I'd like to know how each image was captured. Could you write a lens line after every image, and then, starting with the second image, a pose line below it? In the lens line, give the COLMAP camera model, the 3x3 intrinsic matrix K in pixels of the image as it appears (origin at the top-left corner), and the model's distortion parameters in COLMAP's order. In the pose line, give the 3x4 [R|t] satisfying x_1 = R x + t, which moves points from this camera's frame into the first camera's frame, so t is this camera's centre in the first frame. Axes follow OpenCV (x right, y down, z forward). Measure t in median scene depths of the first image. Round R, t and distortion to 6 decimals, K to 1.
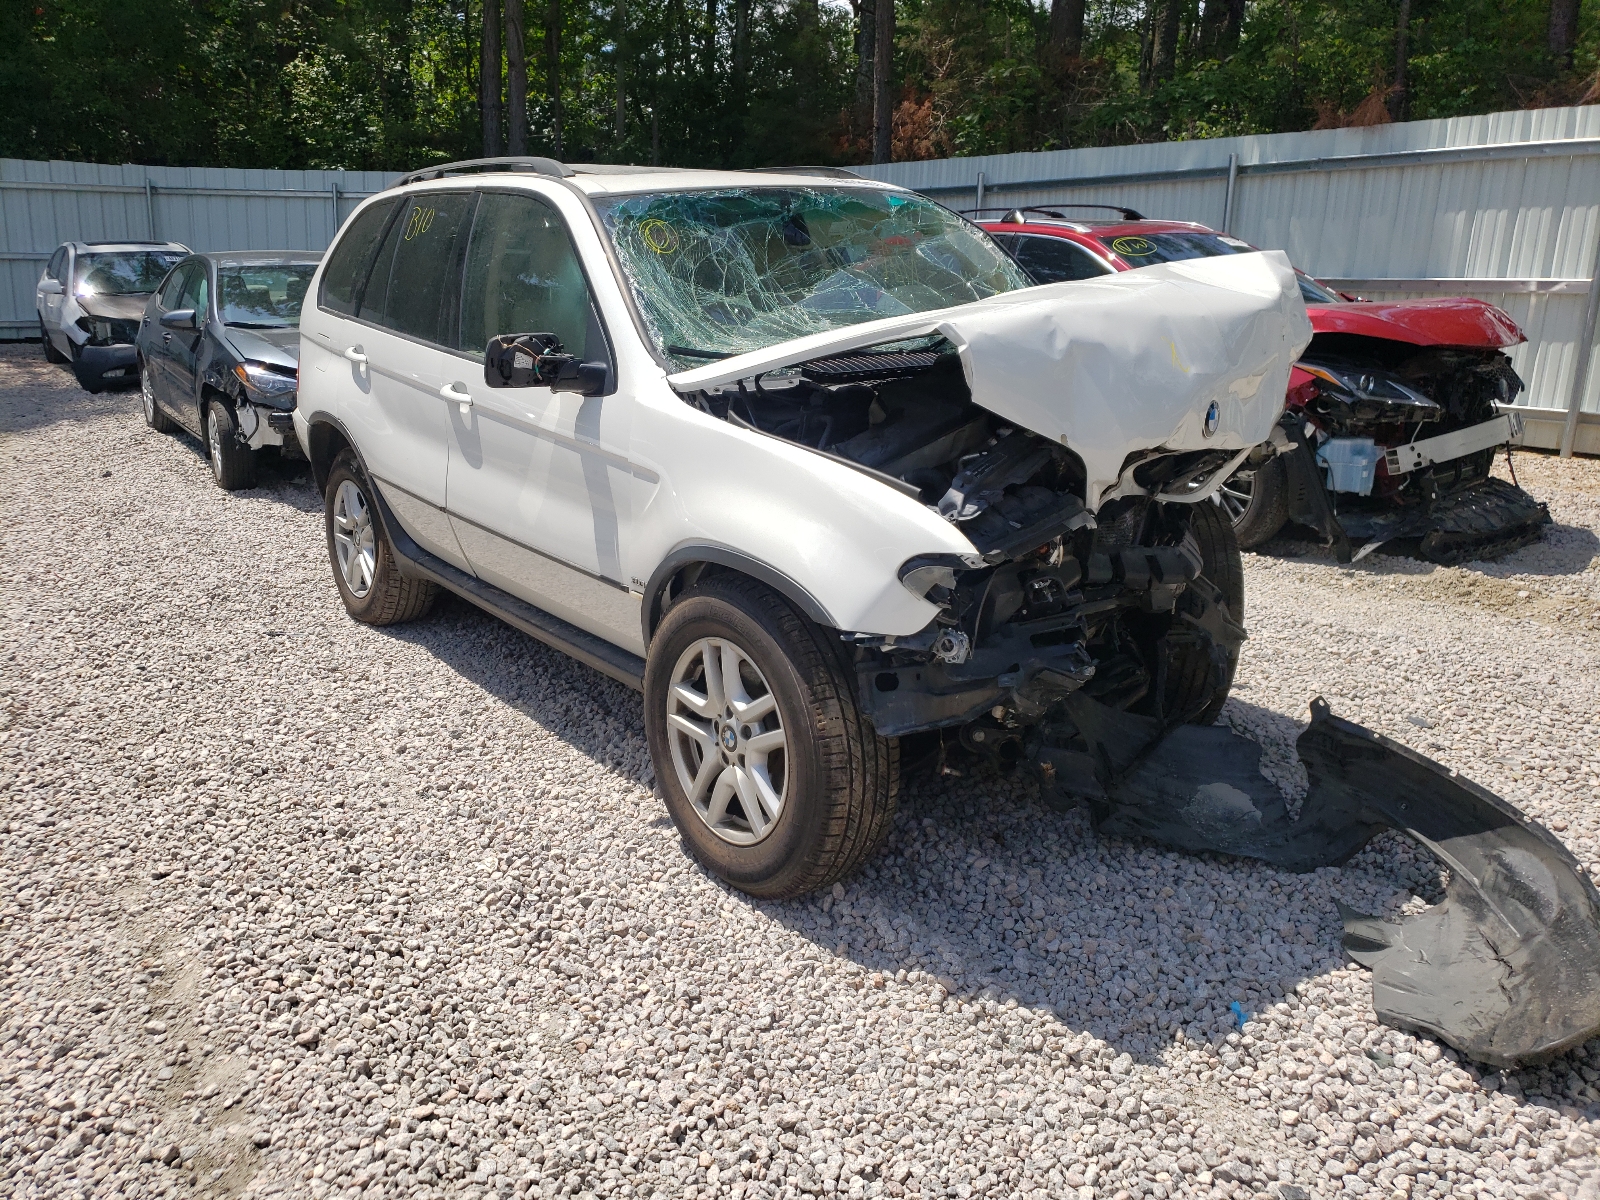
lens RADIAL K [[1207.3, 0, 798.7], [0, 1207.3, 594.6], [0, 0, 1]] dist [0.011209, 0.005178]
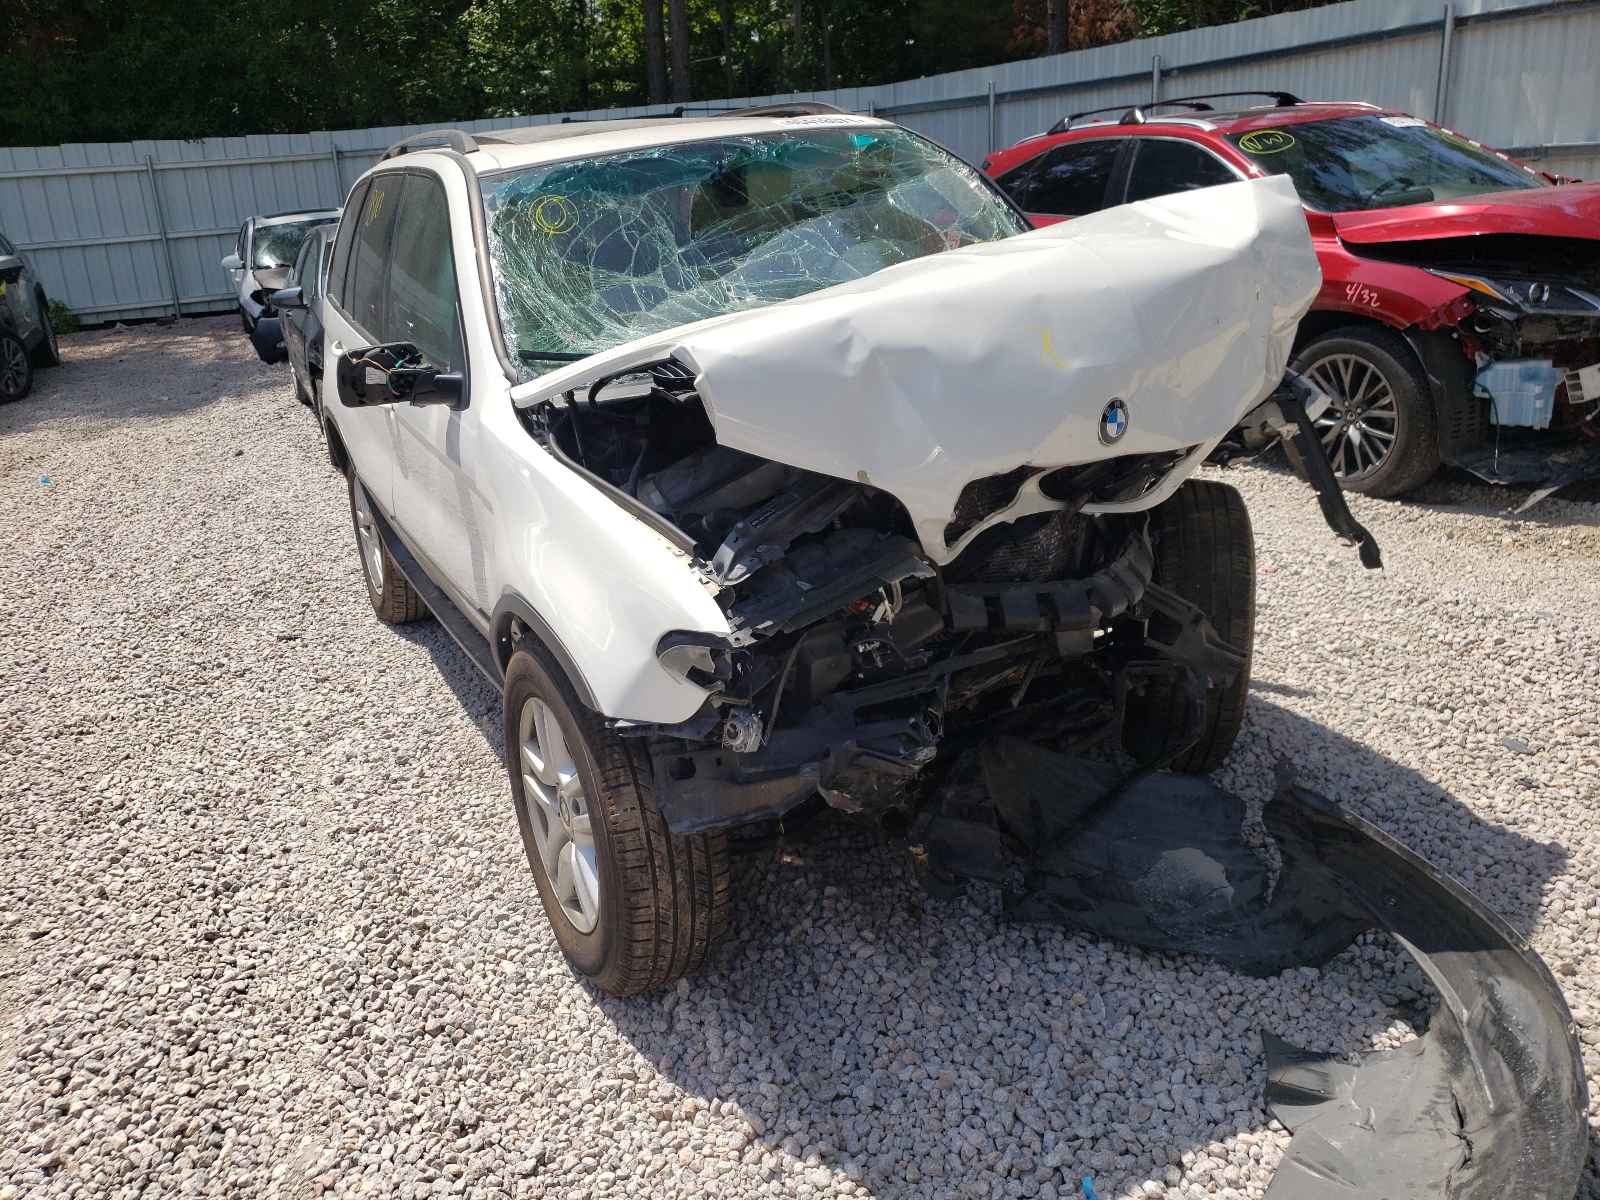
lens RADIAL K [[1221.7, 0, 792.2], [0, 1221.7, 608.3], [0, 0, 1]] dist [-0.004764, 0.028626]
pose [[0.982012, -0.019172, -0.187844, 0.252084], [0.033360, 0.996799, 0.072662, -0.079237], [0.185850, -0.077621, 0.979507, 0.155980]]
